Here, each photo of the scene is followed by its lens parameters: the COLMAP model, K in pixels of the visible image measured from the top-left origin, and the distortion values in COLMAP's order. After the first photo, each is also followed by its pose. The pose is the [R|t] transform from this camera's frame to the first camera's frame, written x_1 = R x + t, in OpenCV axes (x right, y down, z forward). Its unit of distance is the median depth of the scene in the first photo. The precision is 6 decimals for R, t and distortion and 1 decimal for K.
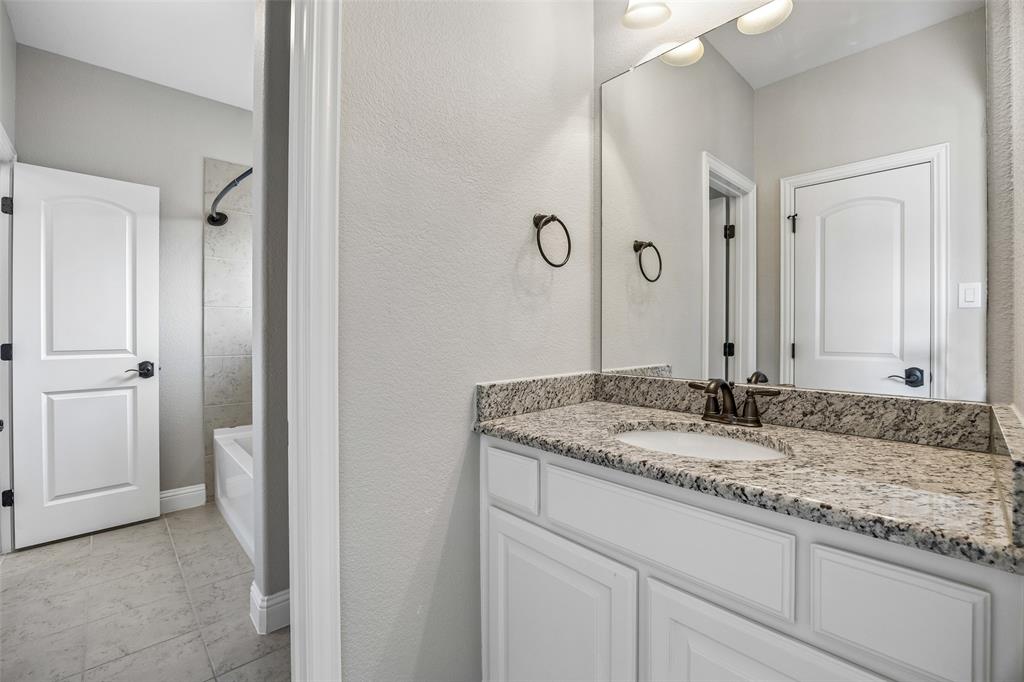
lens RADIAL K [[445.1, 0, 512.9], [0, 445.1, 335.7], [0, 0, 1]] dist [-0.002426, -0.000087]
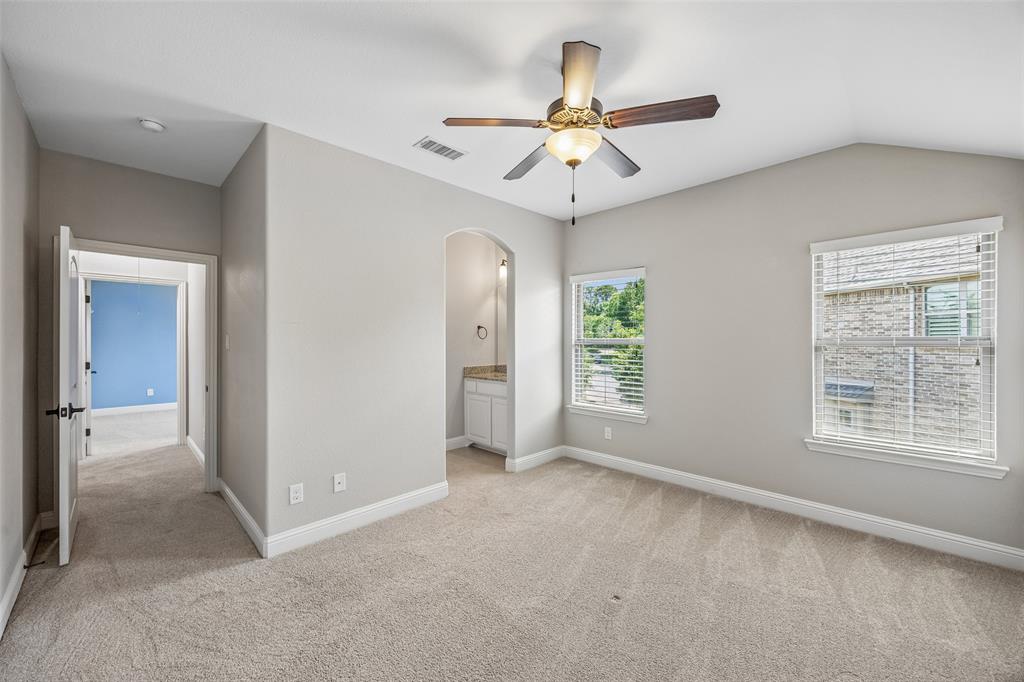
lens RADIAL K [[393.3, 0, 512.8], [0, 393.3, 341.8], [0, 0, 1]] dist [0.000843, 0.000174]
pose [[0.999040, -0.000837, 0.043808, 0.211916], [0.001082, 0.999984, -0.005569, -0.105599], [-0.043803, 0.005611, 0.999024, -2.641056]]
